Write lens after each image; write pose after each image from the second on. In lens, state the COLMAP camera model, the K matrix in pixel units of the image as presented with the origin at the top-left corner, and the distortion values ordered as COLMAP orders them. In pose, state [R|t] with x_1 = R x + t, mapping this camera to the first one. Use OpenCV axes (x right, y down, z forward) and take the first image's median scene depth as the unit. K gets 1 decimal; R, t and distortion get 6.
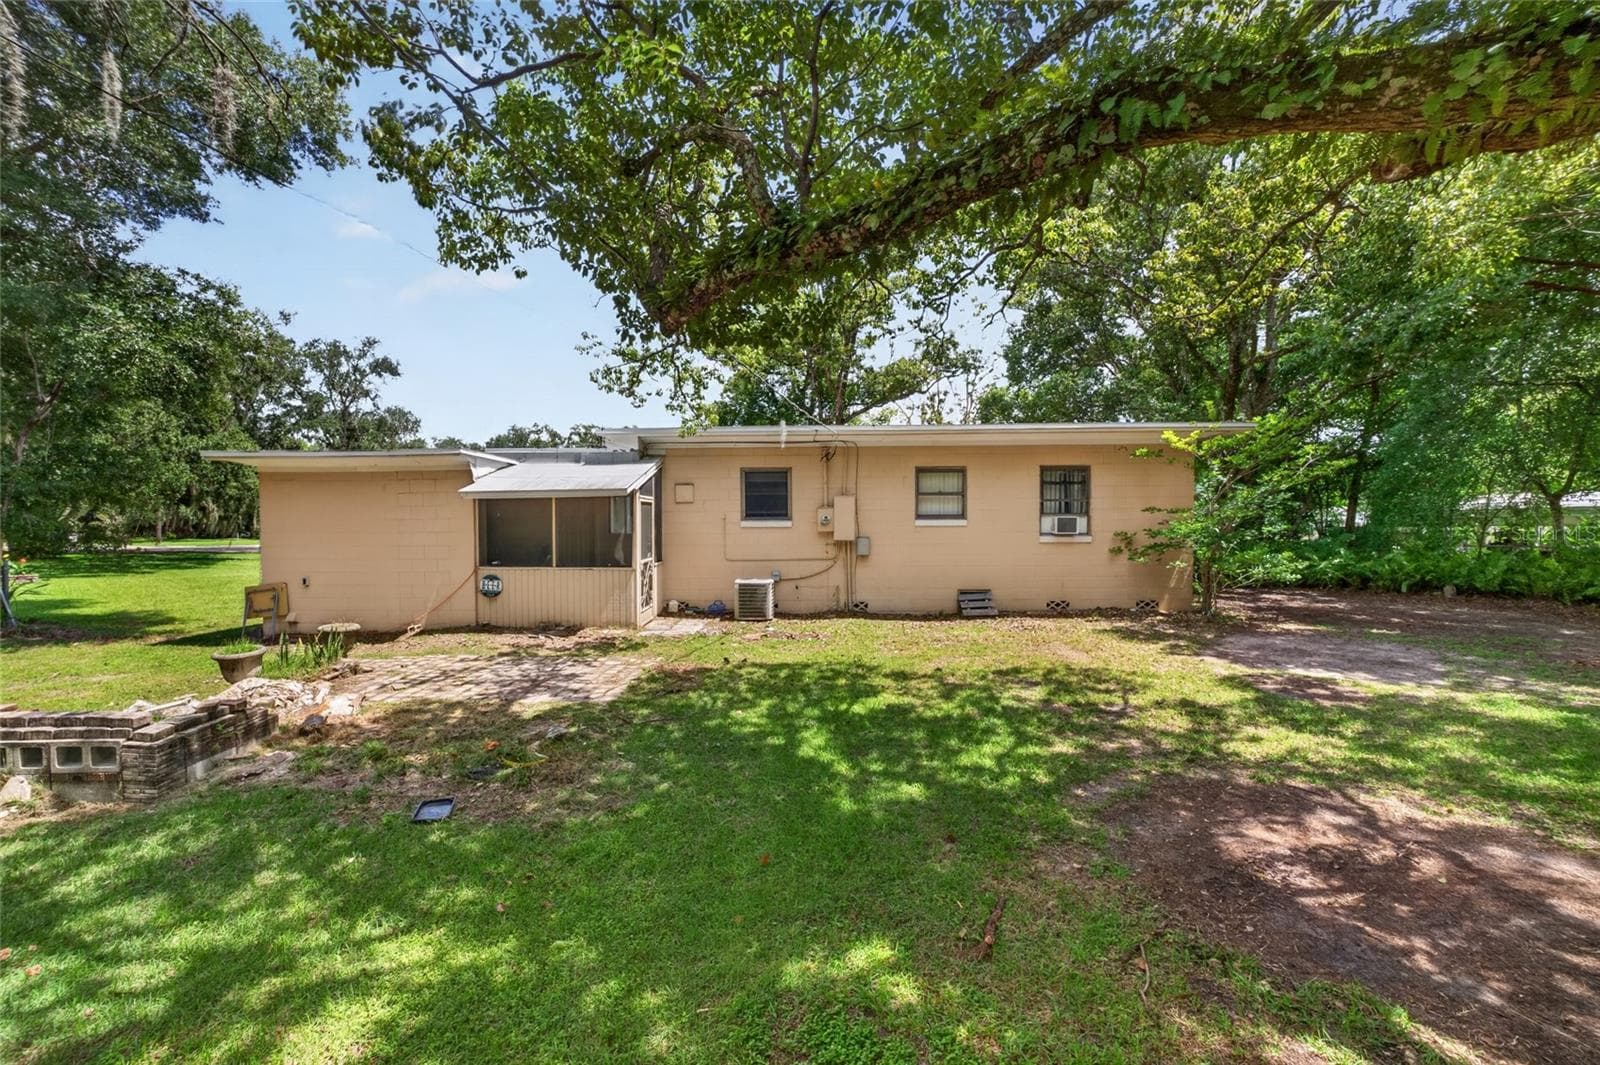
lens RADIAL K [[647.9, 0, 800.0], [0, 647.9, 532.5], [0, 0, 1]] dist [-0.000751, 0.000093]
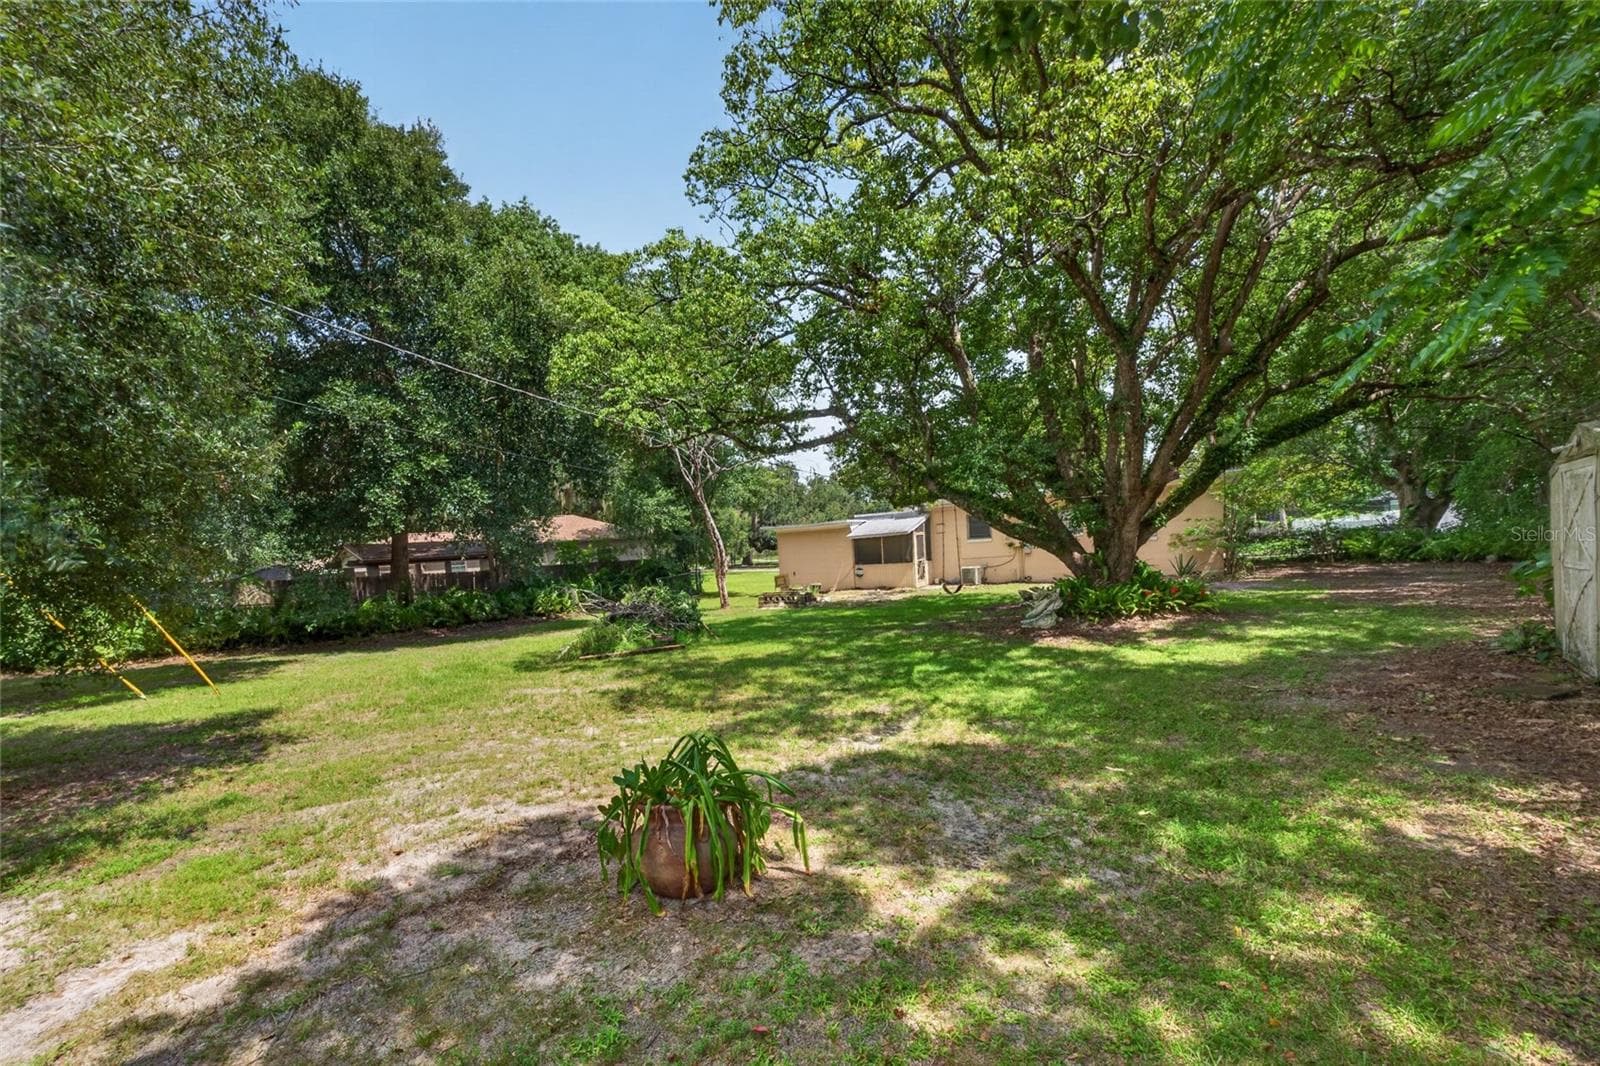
lens RADIAL K [[647.9, 0, 800.0], [0, 647.9, 533.0], [0, 0, 1]] dist [-0.000751, 0.000093]
pose [[0.851187, -0.062135, -0.521172, 0.564893], [0.063274, 0.997874, -0.015627, -0.041762], [0.521035, -0.019676, 0.853309, -1.113837]]
